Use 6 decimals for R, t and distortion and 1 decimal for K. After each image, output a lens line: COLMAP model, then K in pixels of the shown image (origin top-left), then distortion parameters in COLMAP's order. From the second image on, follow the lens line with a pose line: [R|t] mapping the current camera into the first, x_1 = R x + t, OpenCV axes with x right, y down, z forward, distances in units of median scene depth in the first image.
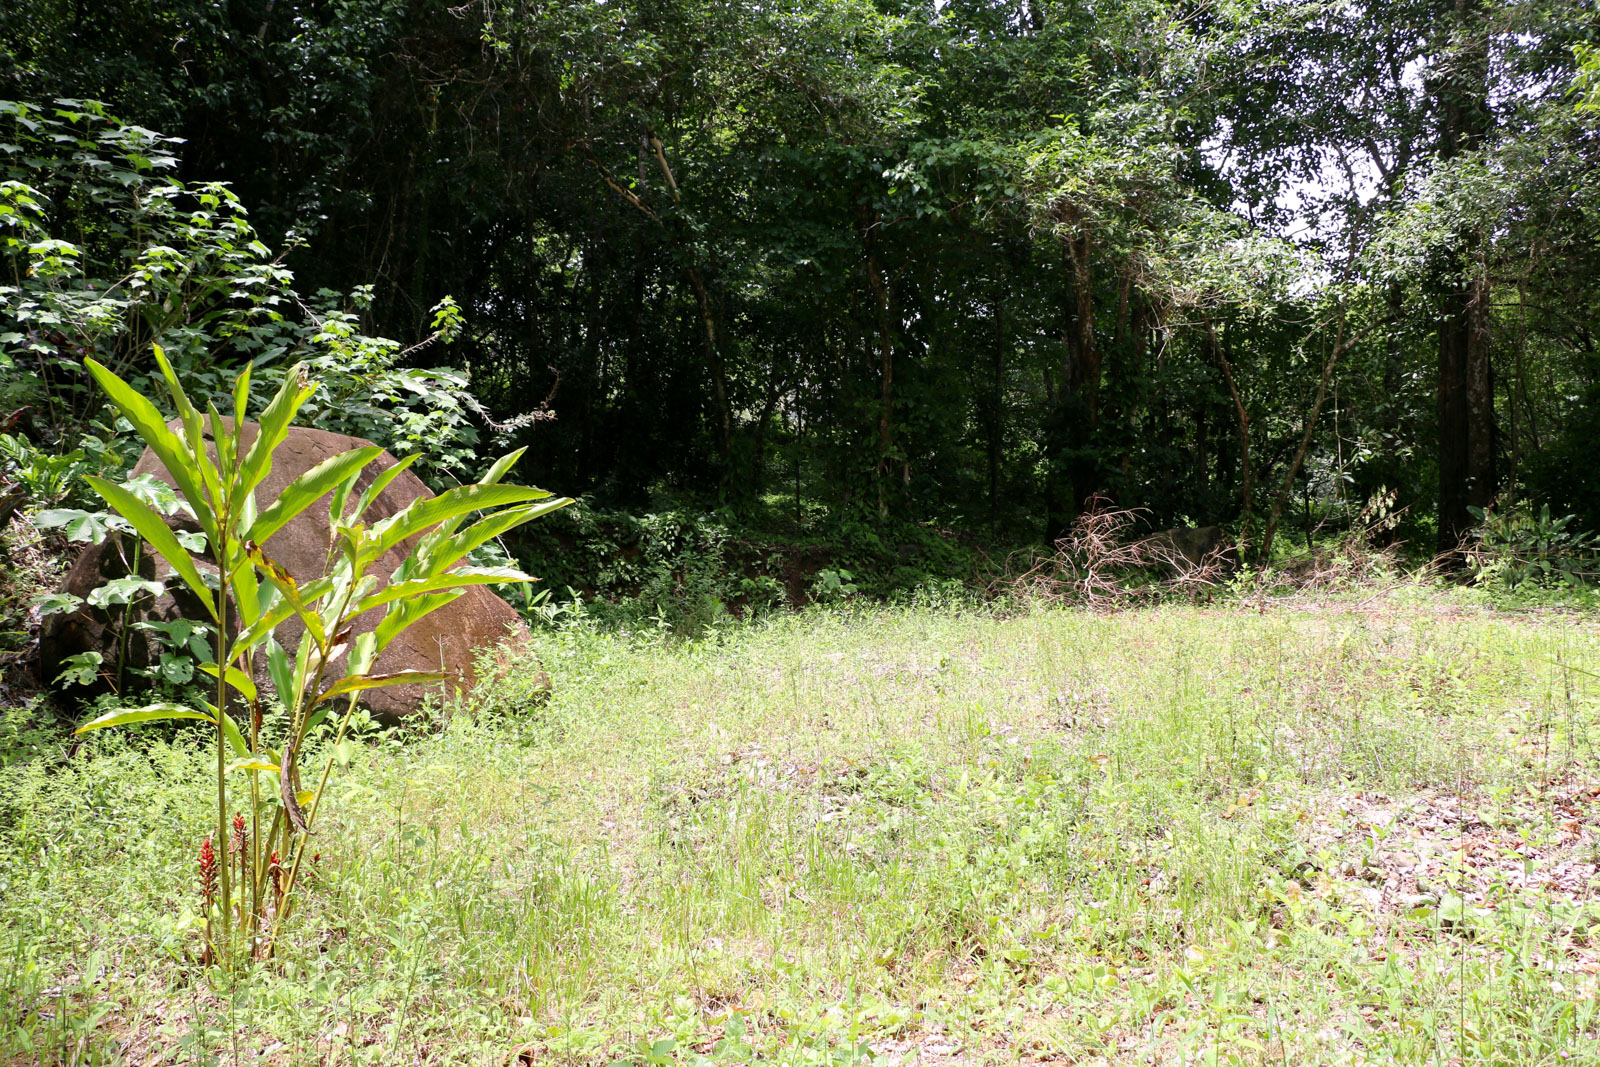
lens RADIAL K [[1350.7, 0, 795.4], [0, 1350.7, 531.0], [0, 0, 1]] dist [-0.059288, 0.038817]
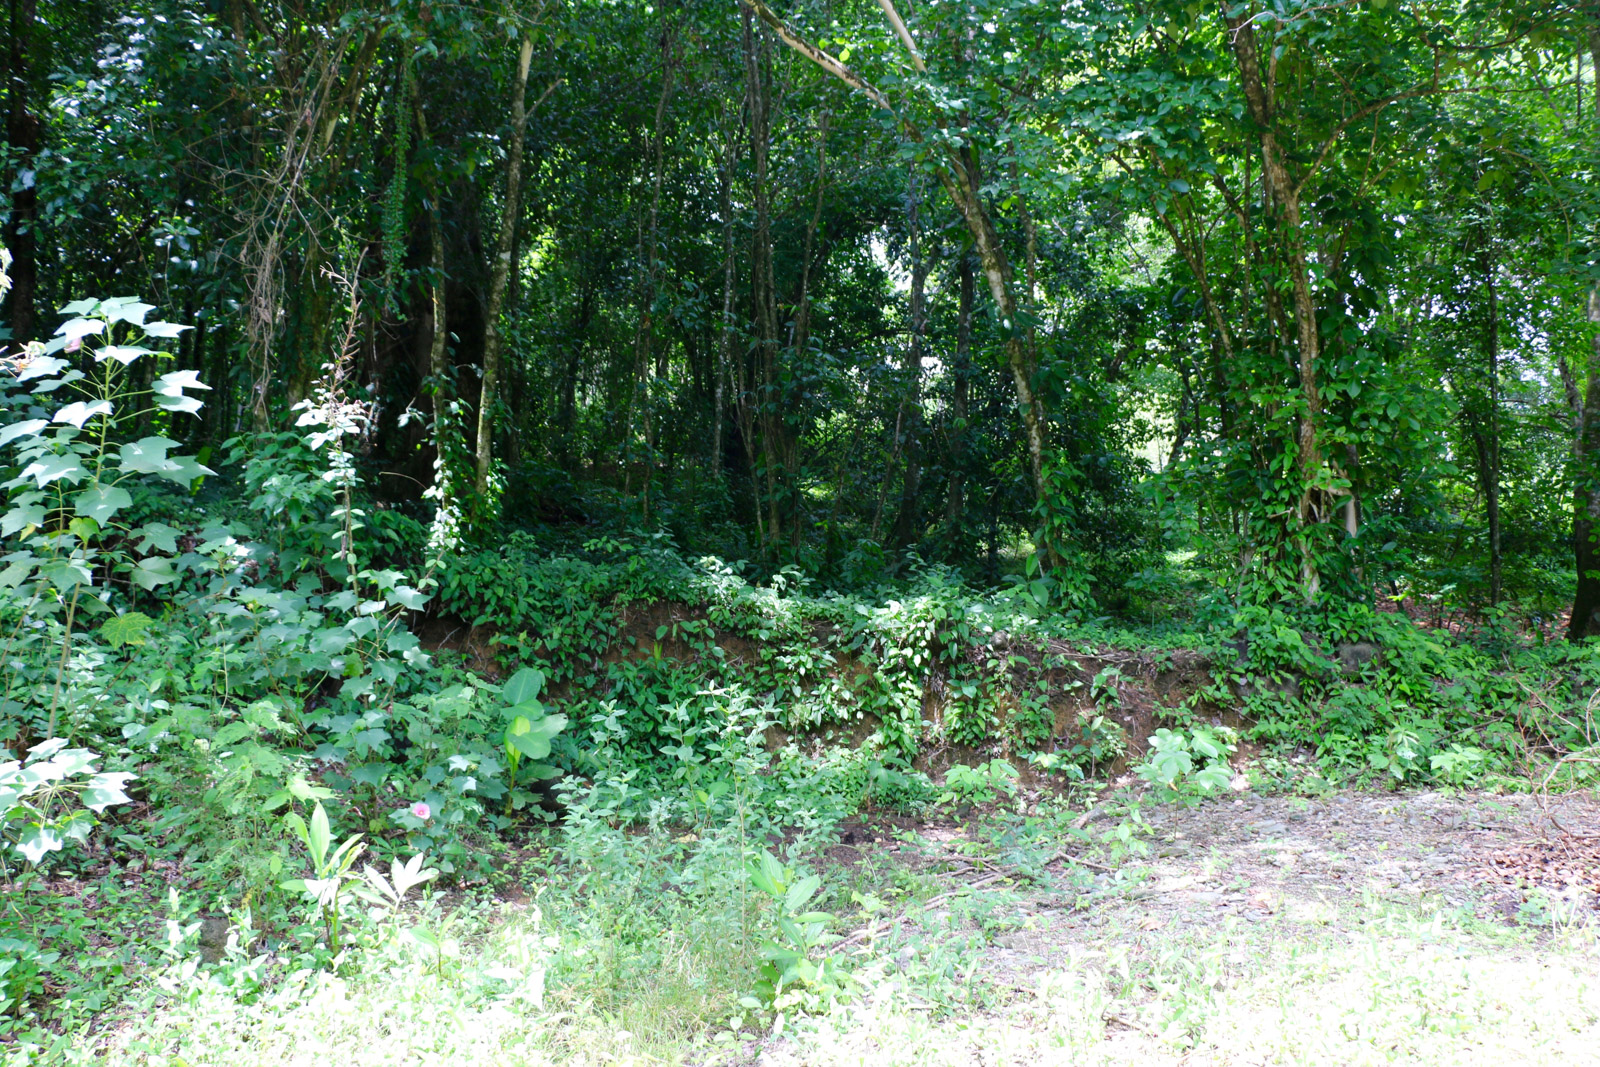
lens RADIAL K [[1350.7, 0, 798.9], [0, 1350.7, 537.9], [0, 0, 1]] dist [-0.059288, 0.038817]
pose [[0.948391, -0.033098, -0.315371, 0.042135], [0.021018, 0.998912, -0.041629, -0.016633], [0.316405, 0.032852, 0.948055, 0.430606]]
